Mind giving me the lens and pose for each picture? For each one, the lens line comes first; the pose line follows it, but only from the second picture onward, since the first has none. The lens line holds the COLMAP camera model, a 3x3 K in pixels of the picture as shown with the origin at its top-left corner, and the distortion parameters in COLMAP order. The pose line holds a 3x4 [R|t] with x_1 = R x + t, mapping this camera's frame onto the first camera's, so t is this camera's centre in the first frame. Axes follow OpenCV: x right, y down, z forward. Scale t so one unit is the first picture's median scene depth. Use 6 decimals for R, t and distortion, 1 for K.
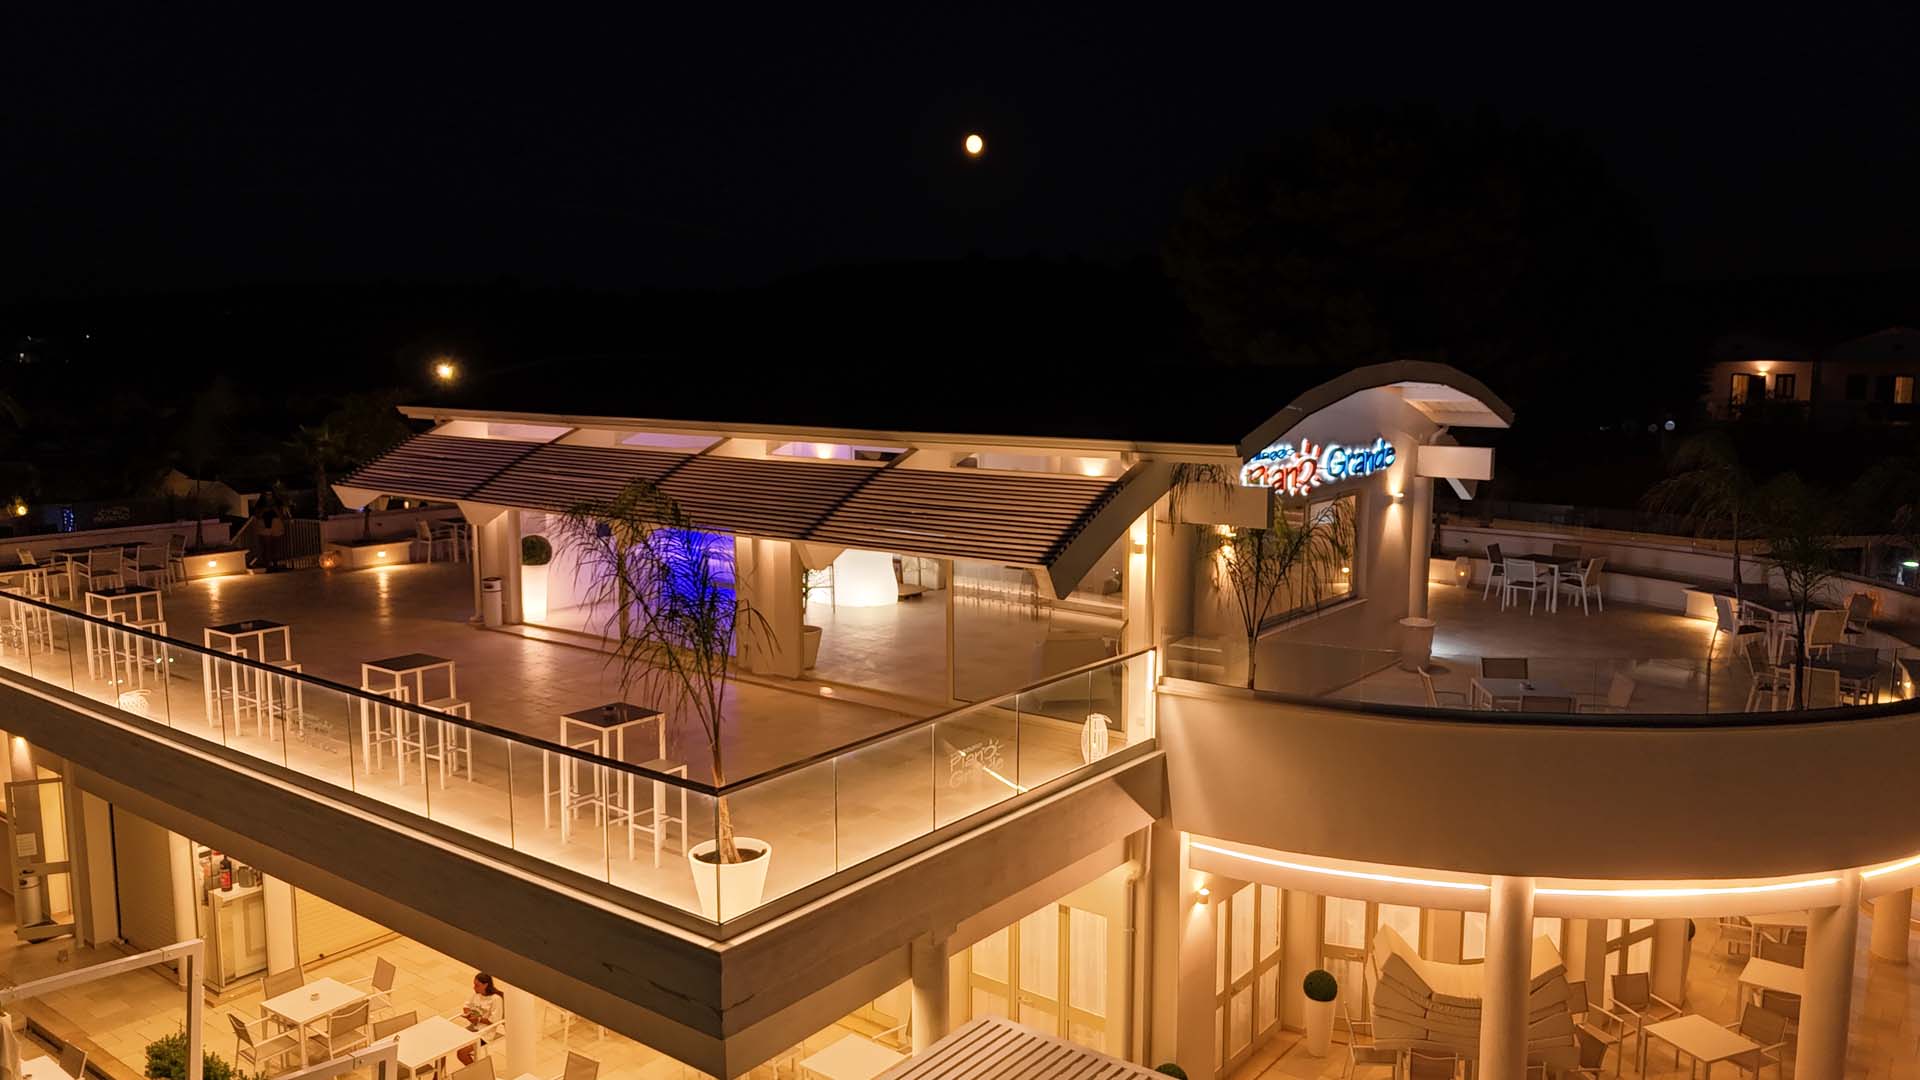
lens RADIAL K [[1432.1, 0, 959.5], [0, 1432.1, 535.4], [0, 0, 1]] dist [0.057741, -0.053395]
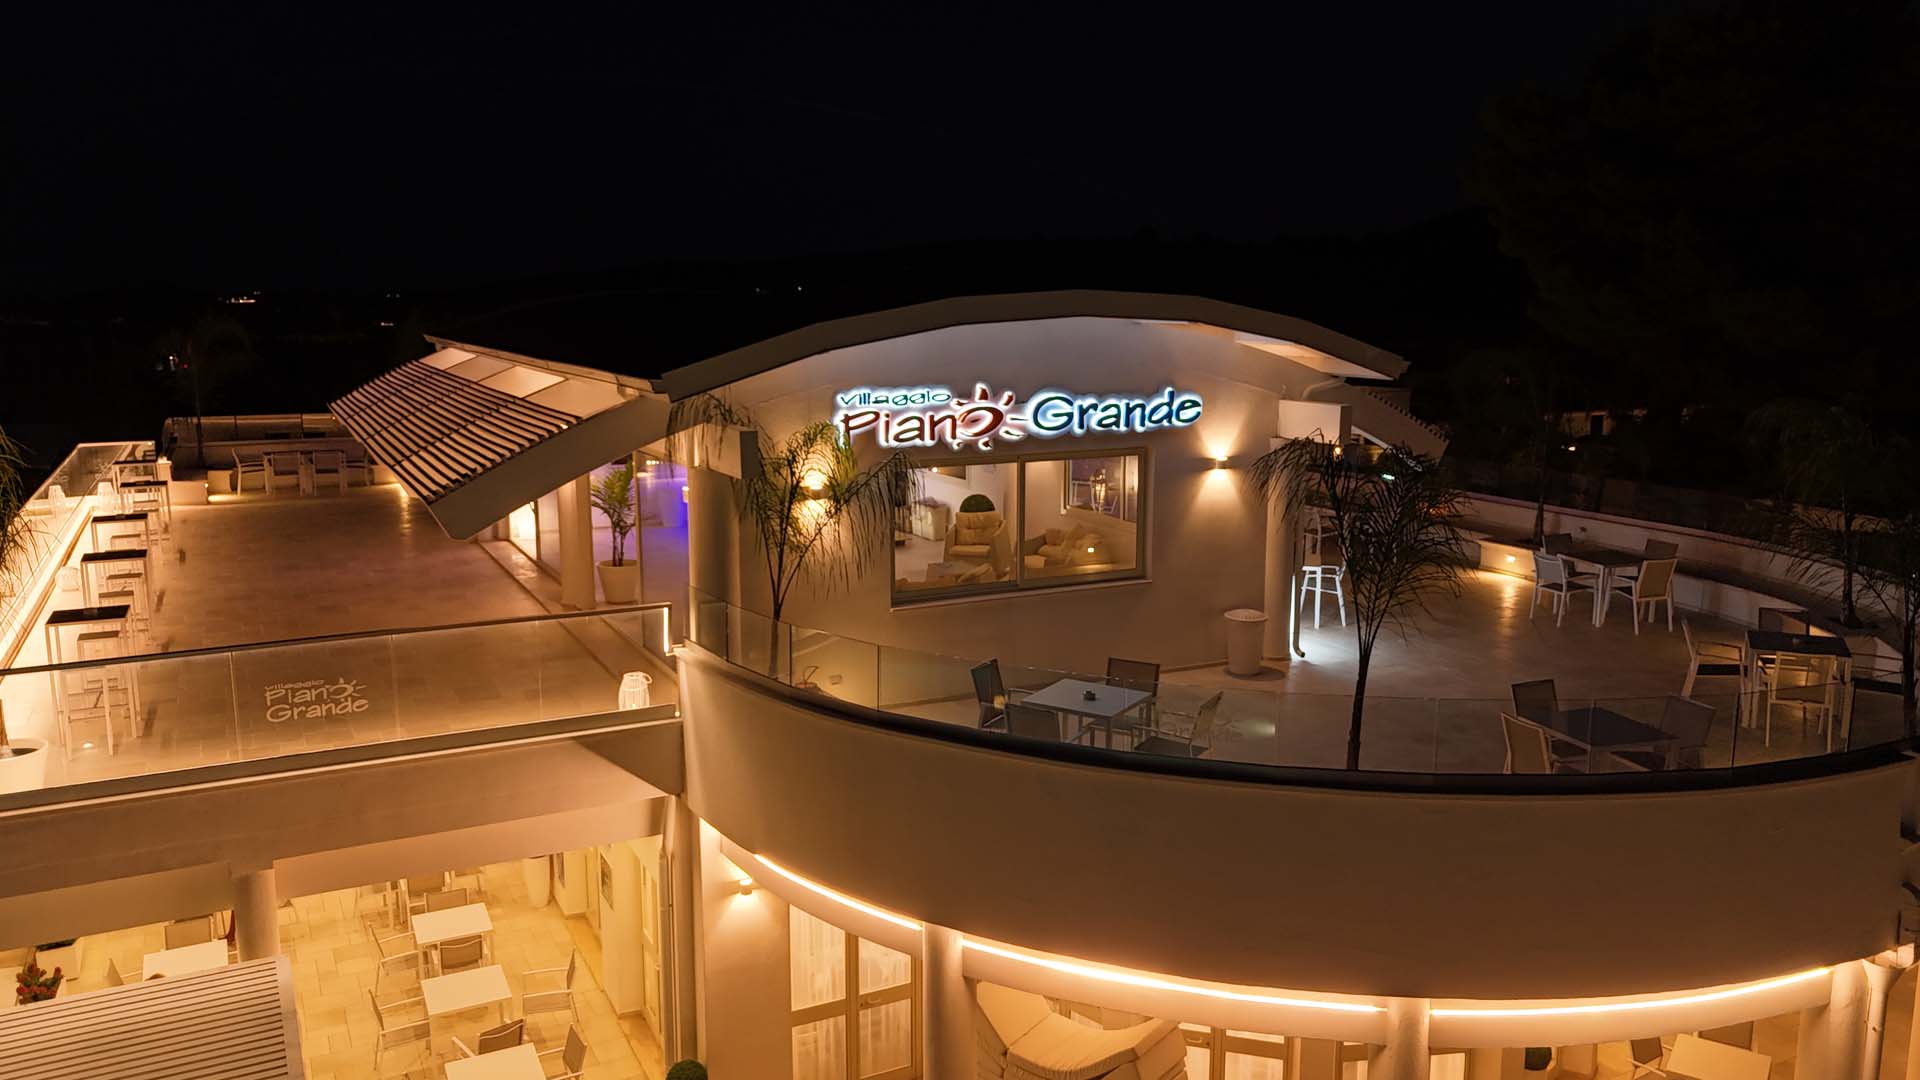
lens RADIAL K [[1432.1, 0, 961.4], [0, 1432.1, 525.9], [0, 0, 1]] dist [0.057741, -0.053395]
pose [[0.905881, 0.070108, -0.417689, 0.520137], [-0.058387, 0.997460, 0.040791, -0.014455], [0.419488, -0.012564, 0.907674, 0.196952]]
